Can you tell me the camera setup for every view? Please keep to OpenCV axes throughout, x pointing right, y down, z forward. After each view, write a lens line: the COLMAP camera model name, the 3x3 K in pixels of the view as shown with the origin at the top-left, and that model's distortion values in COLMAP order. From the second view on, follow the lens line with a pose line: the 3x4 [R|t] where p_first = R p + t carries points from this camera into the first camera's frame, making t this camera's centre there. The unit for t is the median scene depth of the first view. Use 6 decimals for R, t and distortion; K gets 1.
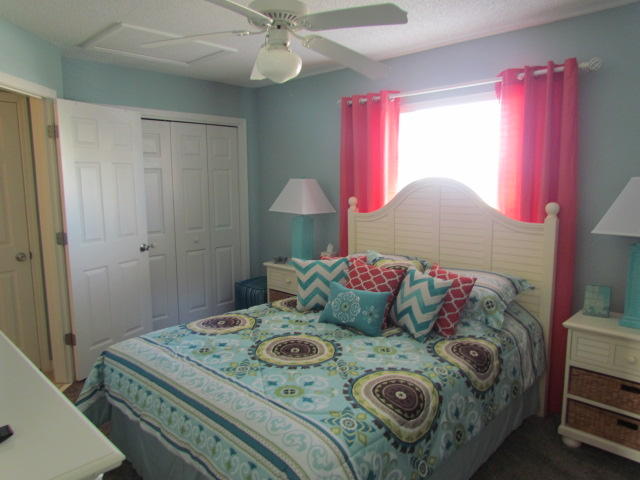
lens RADIAL K [[456.0, 0, 317.6], [0, 456.0, 240.6], [0, 0, 1]] dist [-0.019934, 0.005097]
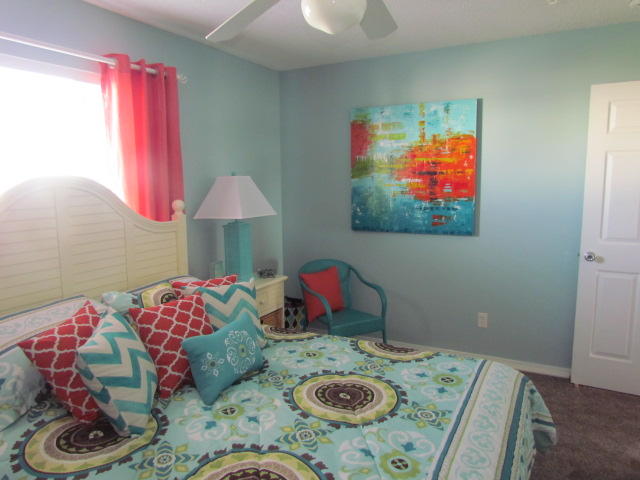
lens RADIAL K [[456.0, 0, 317.4], [0, 456.0, 238.9], [0, 0, 1]] dist [-0.019934, 0.005097]
pose [[-0.286812, -0.120977, 0.950318, -0.540714], [0.137163, 0.976588, 0.165718, -0.112790], [-0.948117, 0.177879, -0.263504, 0.879826]]
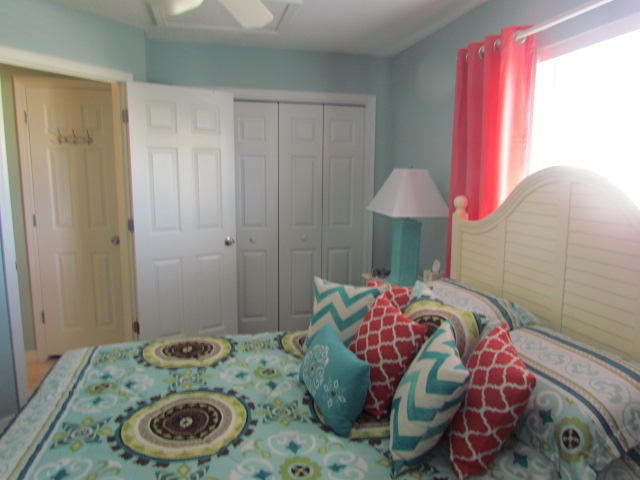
lens RADIAL K [[456.0, 0, 320.0], [0, 456.0, 238.8], [0, 0, 1]] dist [-0.019934, 0.005097]
pose [[0.849277, 0.091197, -0.520012, 0.321484], [-0.085353, 0.995728, 0.035229, -0.048044], [0.521003, 0.014465, 0.853432, 0.394084]]
